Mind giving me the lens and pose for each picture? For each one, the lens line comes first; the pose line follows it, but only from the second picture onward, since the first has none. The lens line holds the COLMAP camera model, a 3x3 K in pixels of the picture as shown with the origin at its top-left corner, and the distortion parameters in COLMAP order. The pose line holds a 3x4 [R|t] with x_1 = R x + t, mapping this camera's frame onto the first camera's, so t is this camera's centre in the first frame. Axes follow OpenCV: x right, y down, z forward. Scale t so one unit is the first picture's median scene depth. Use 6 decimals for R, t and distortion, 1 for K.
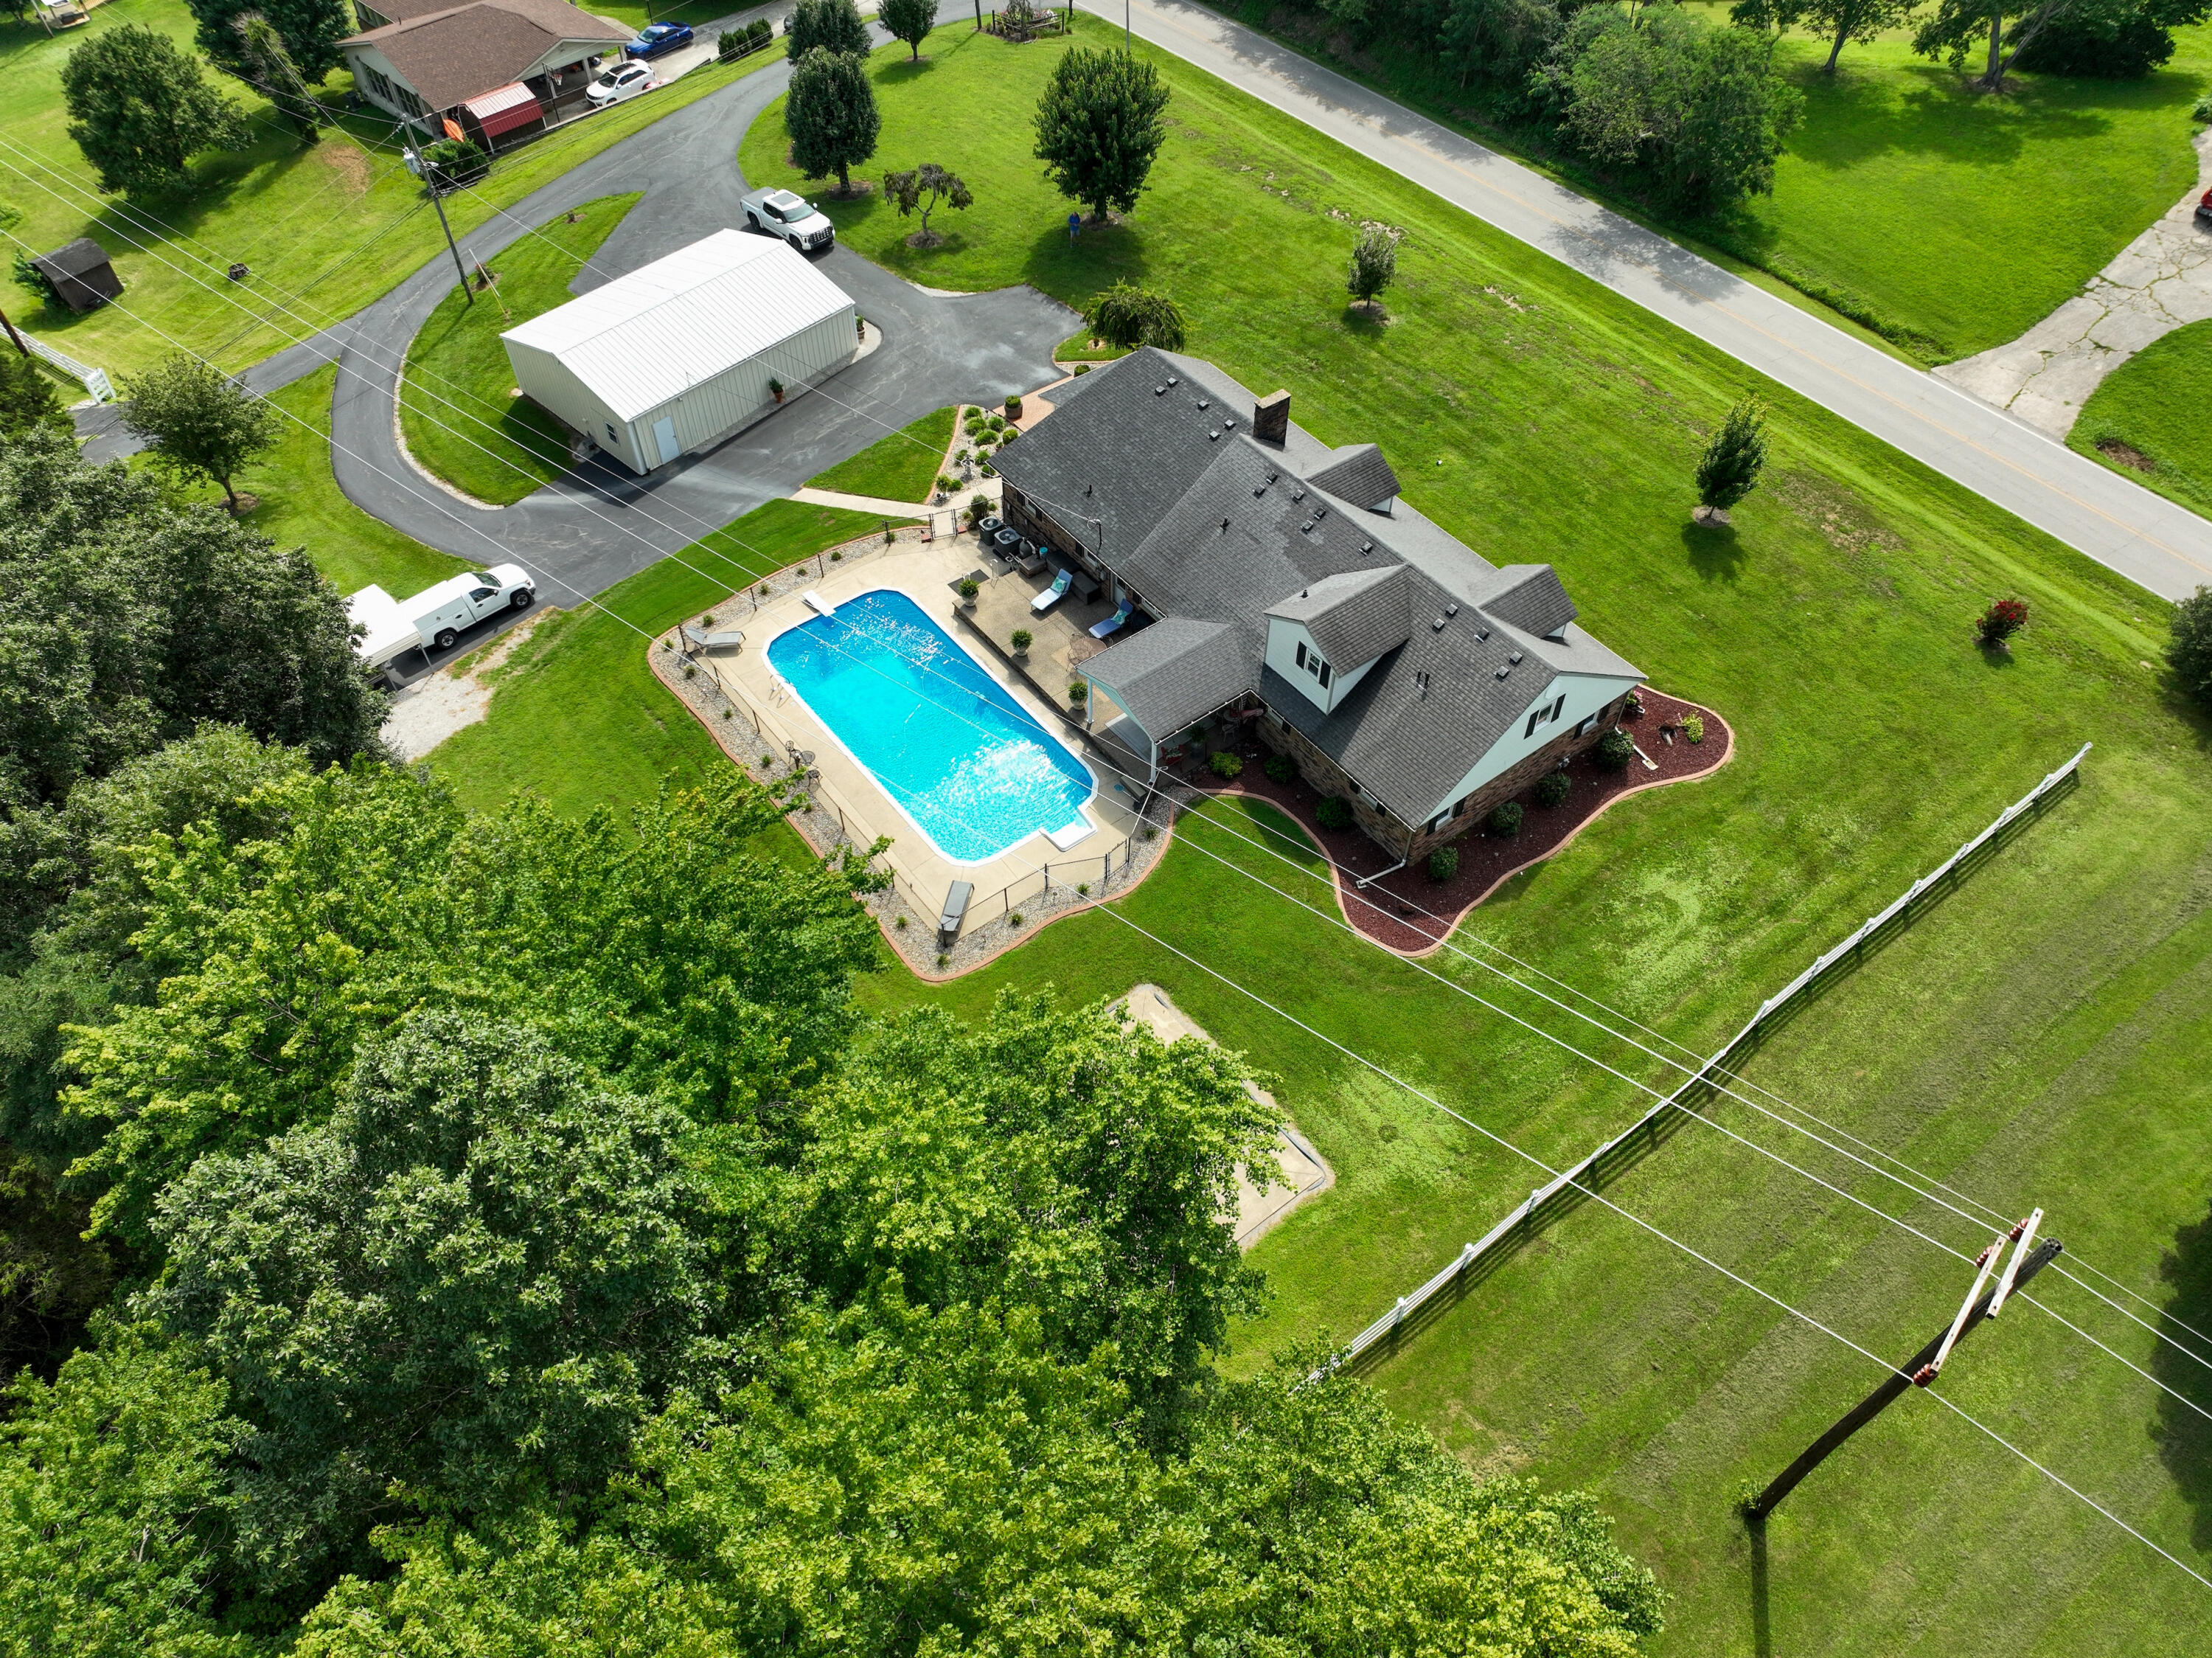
lens RADIAL K [[1552.5, 0, 1110.8], [0, 1552.5, 826.5], [0, 0, 1]] dist [0.003474, 0.013740]
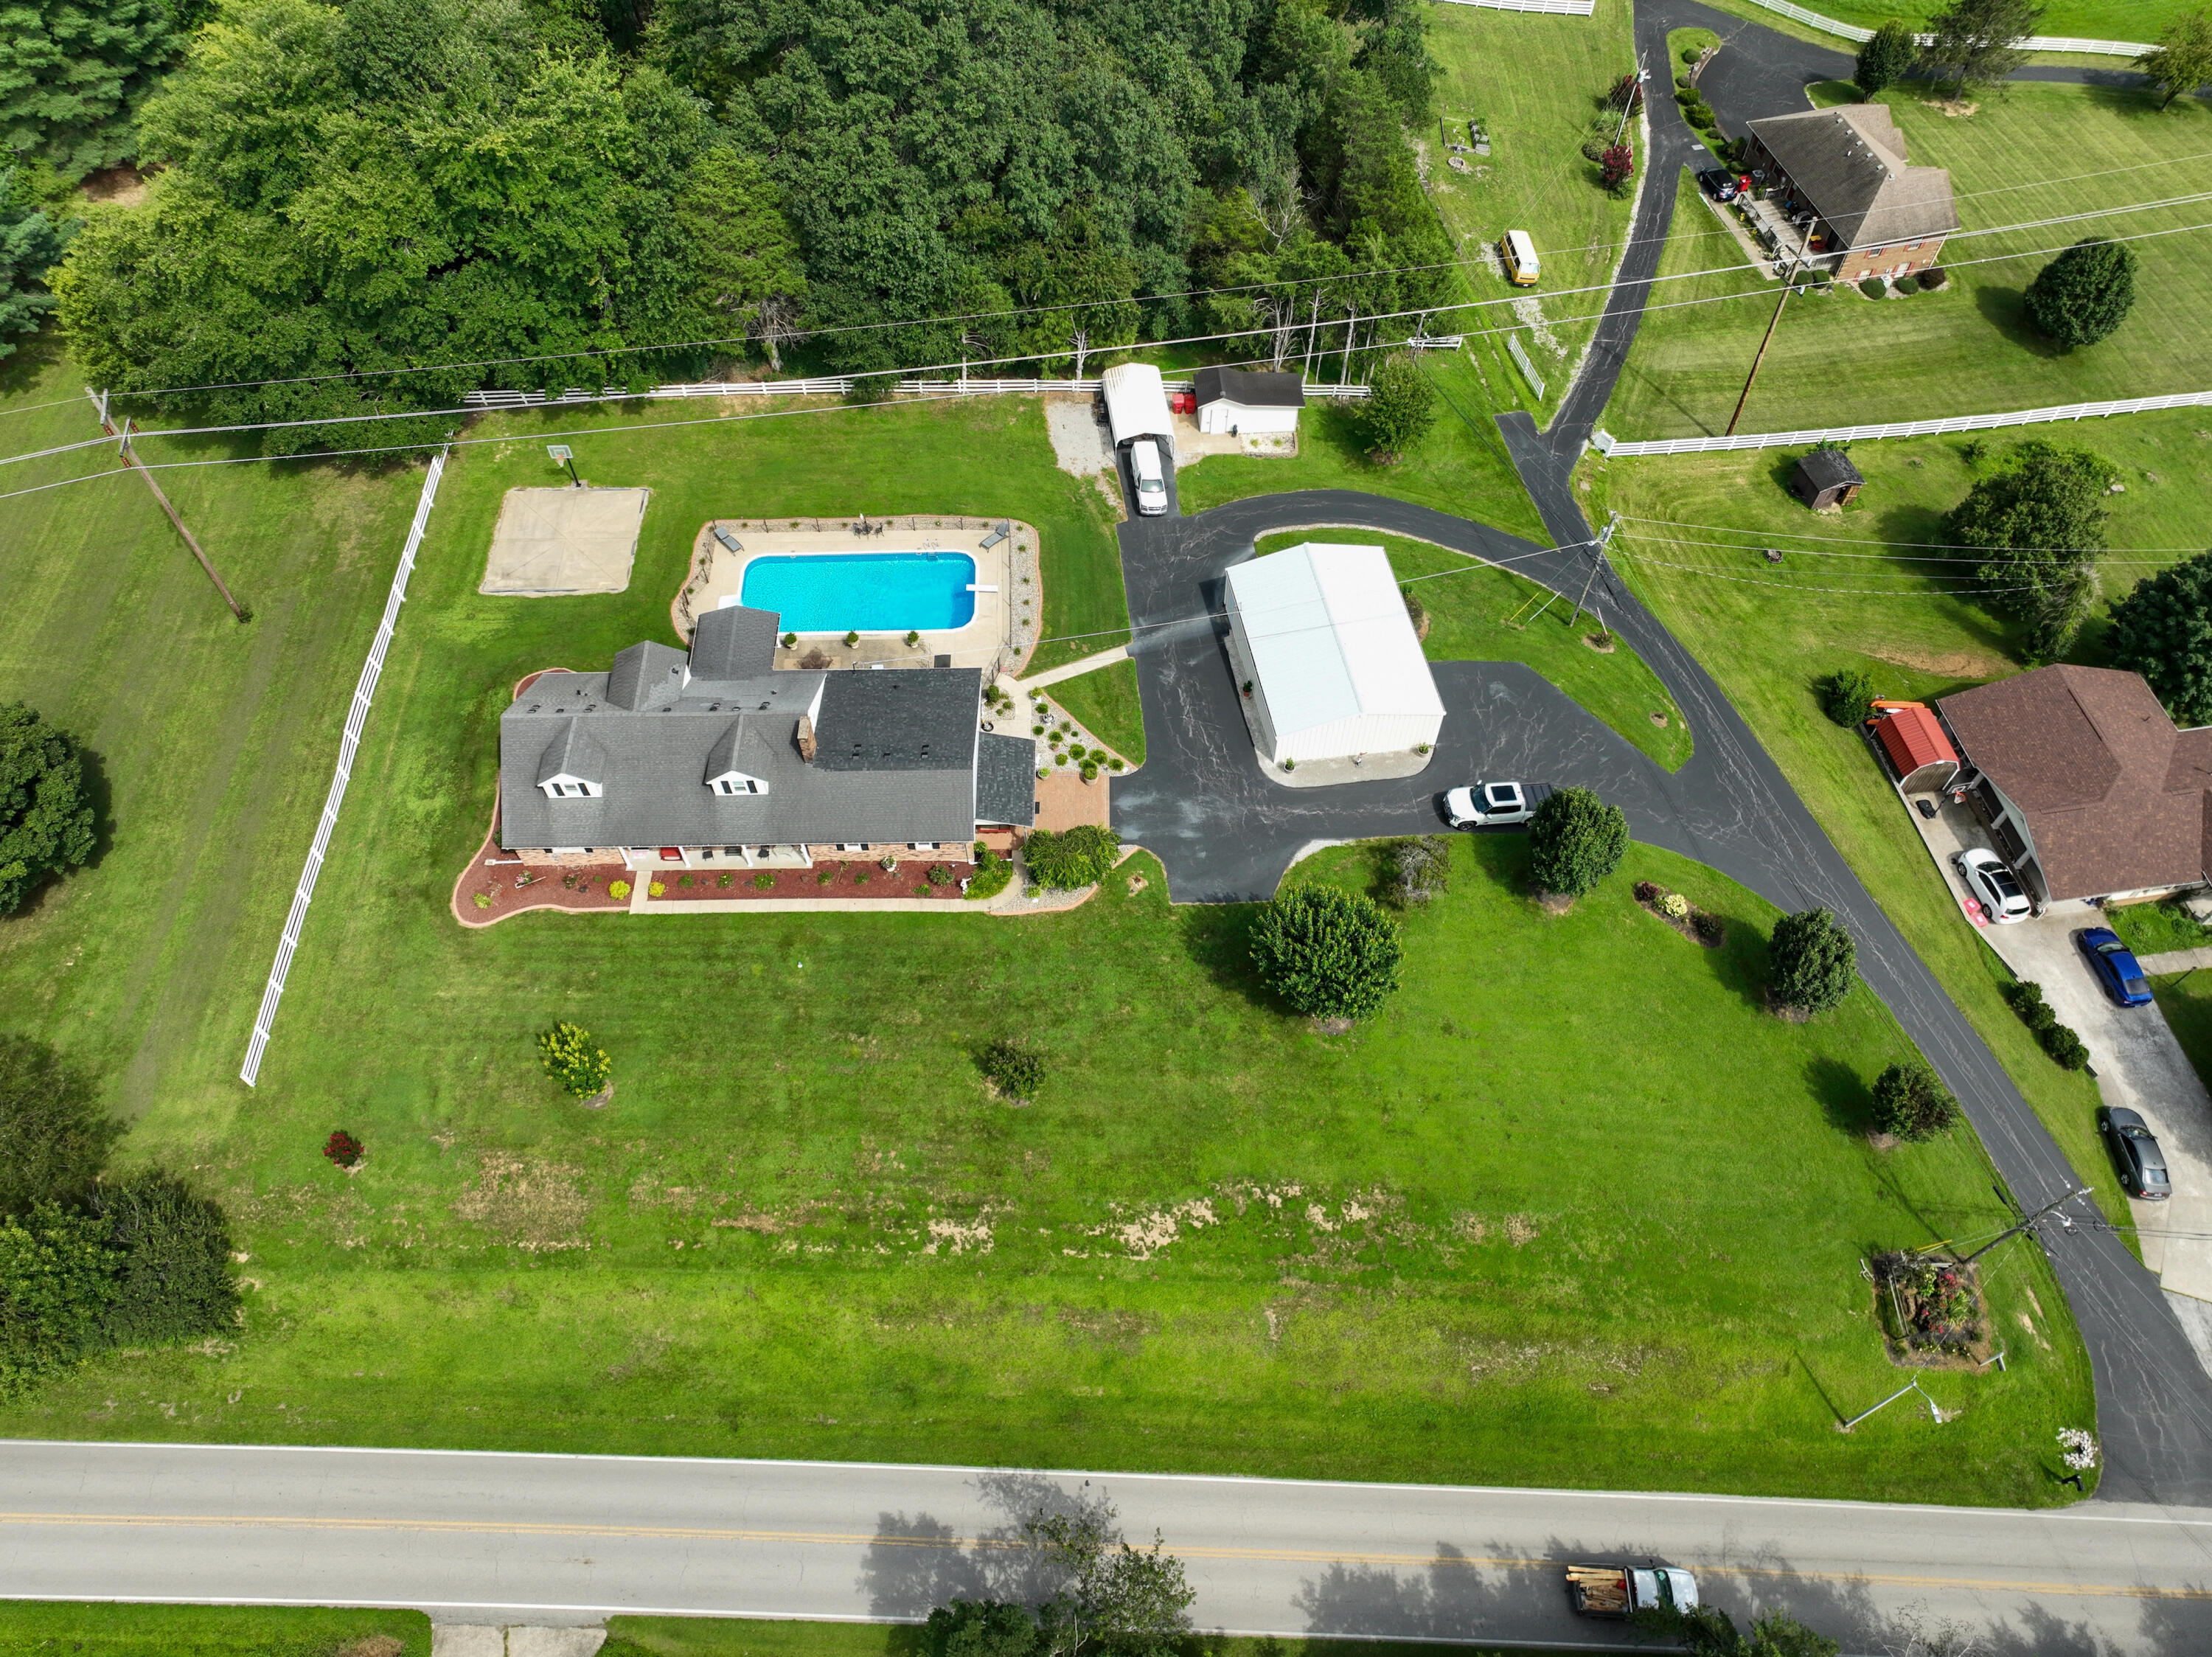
lens RADIAL K [[1552.3, 0, 1120.2], [0, 1552.3, 823.0], [0, 0, 1]] dist [0.003474, 0.013740]
pose [[-0.592387, 0.668400, -0.449798, 0.516422], [-0.619057, -0.020337, 0.785082, -1.288052], [0.515601, 0.743524, 0.425826, 0.527945]]
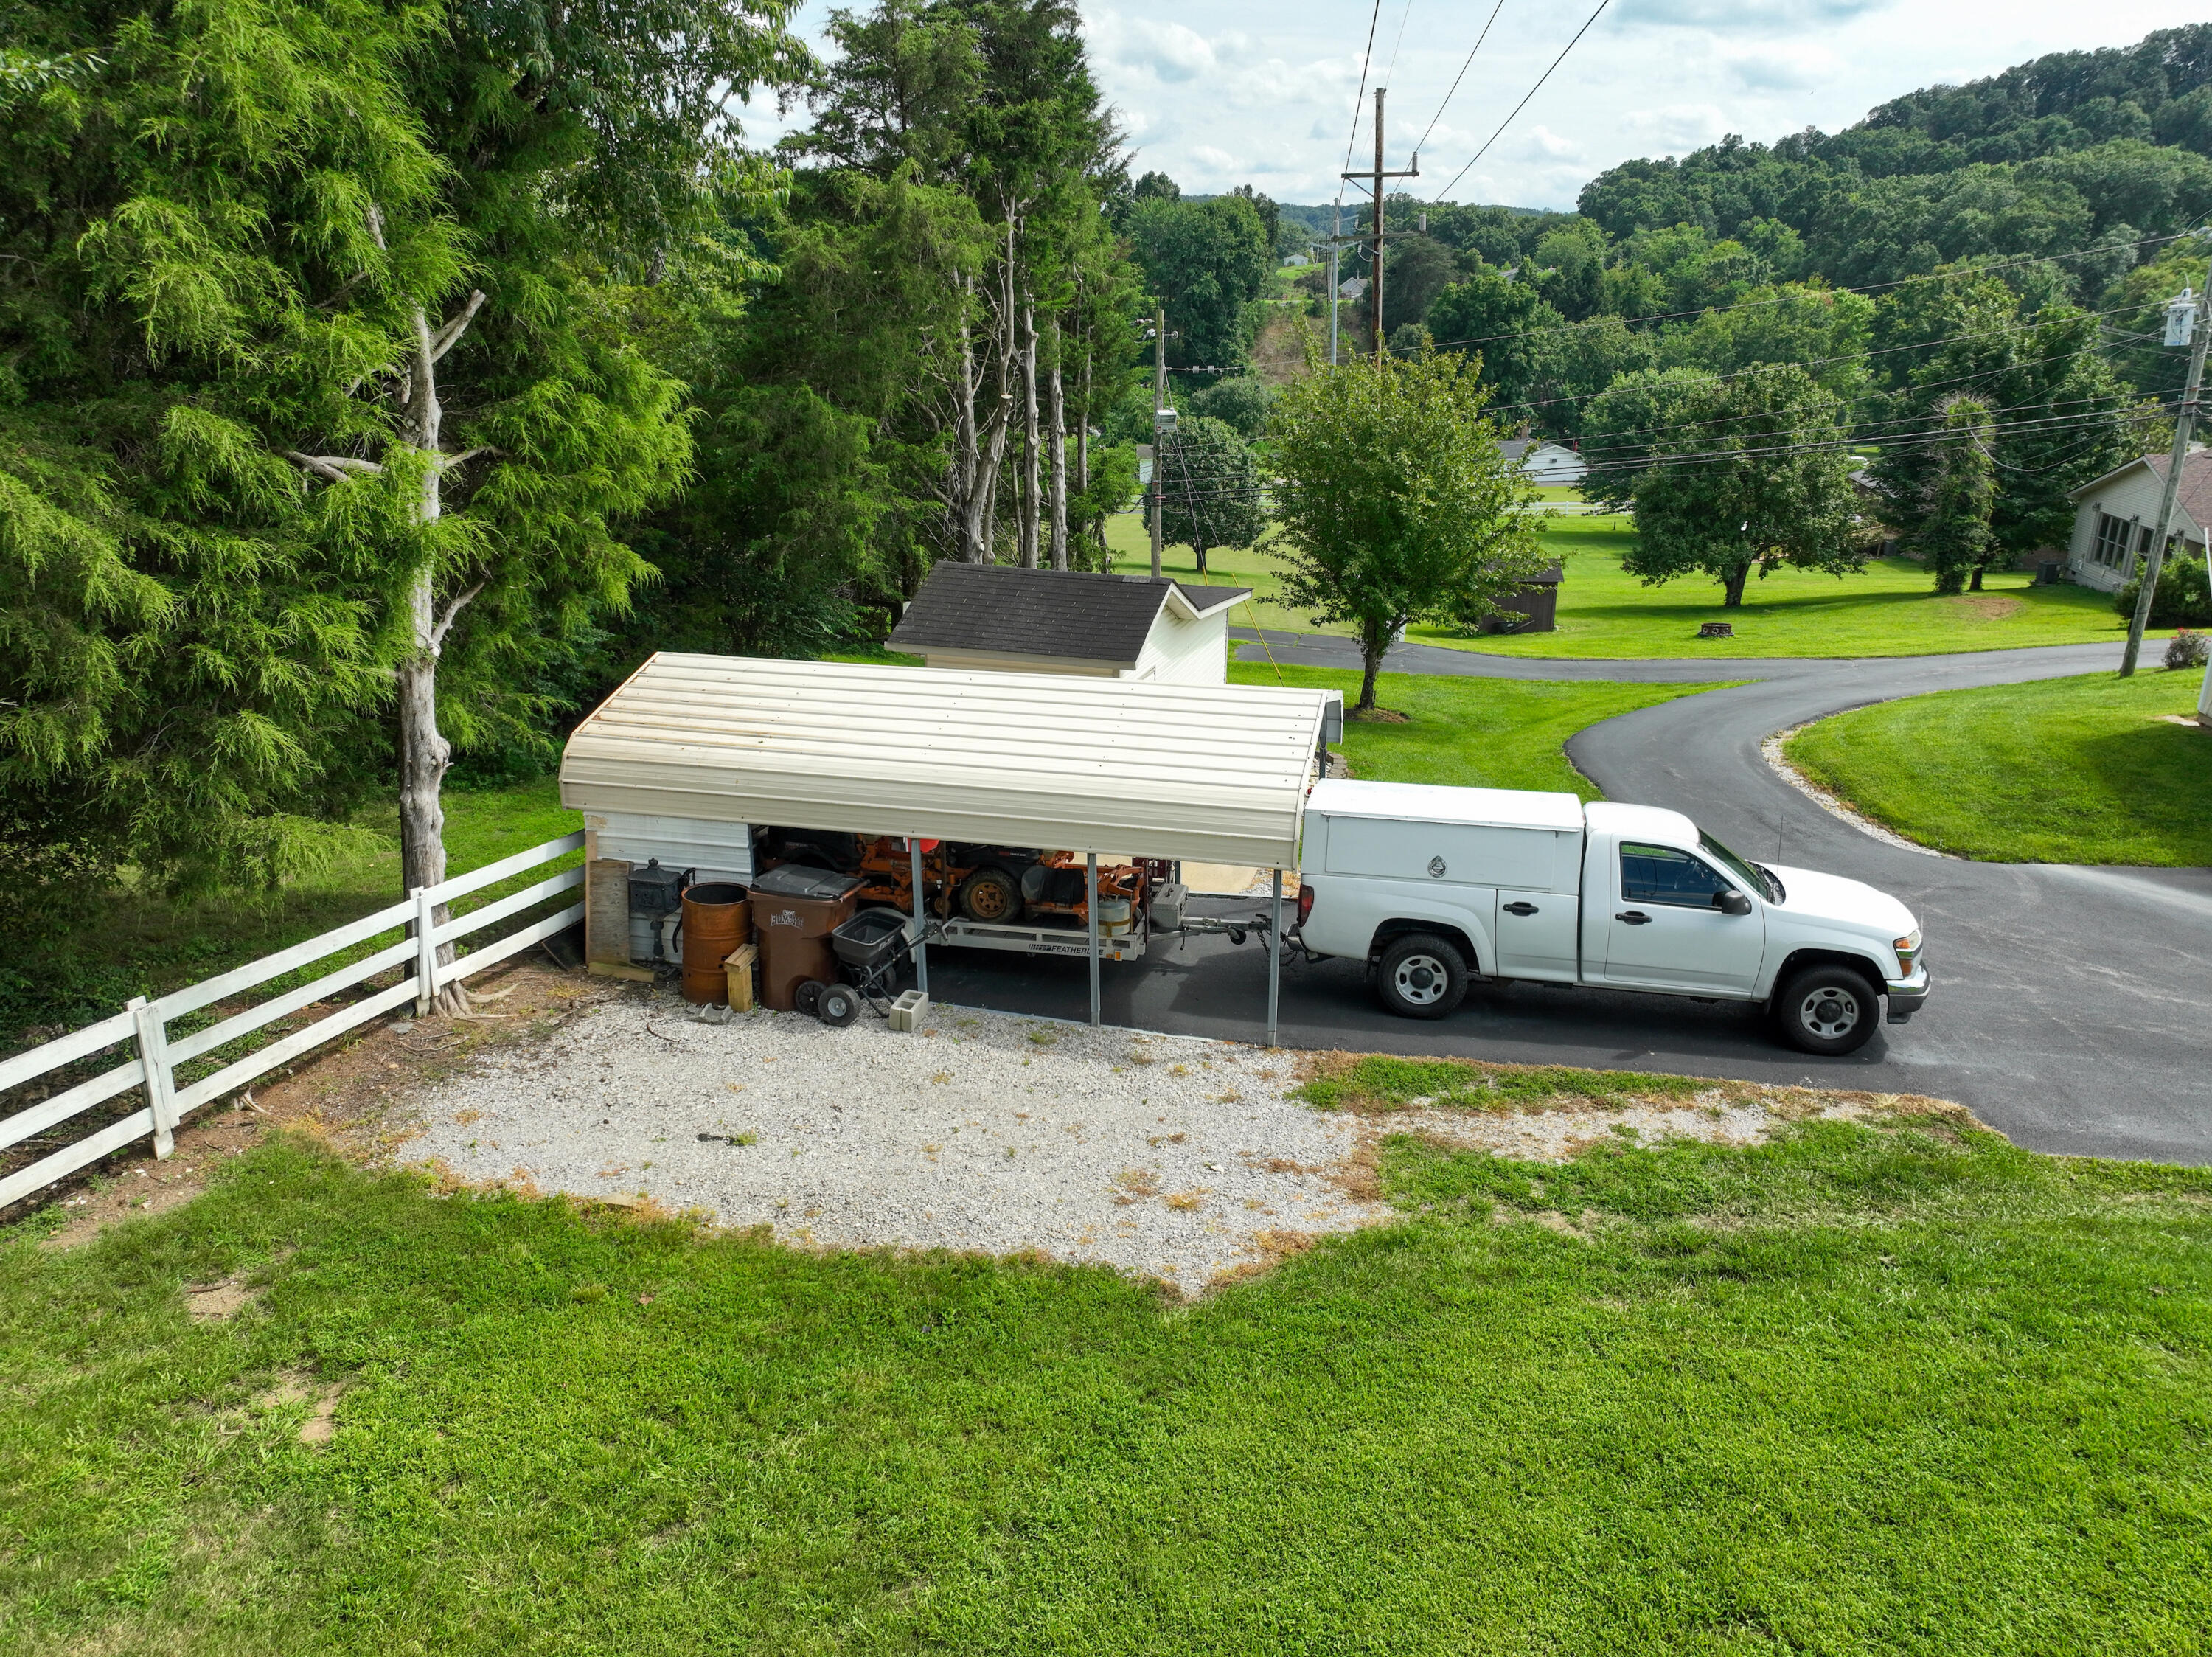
lens RADIAL K [[1552.3, 0, 1123.3], [0, 1552.3, 830.5], [0, 0, 1]] dist [0.003474, 0.013740]
pose [[0.545934, 0.283046, -0.788569, -0.258524], [-0.646145, 0.741387, -0.181222, -0.062511], [0.533340, 0.608465, 0.587638, 0.766870]]
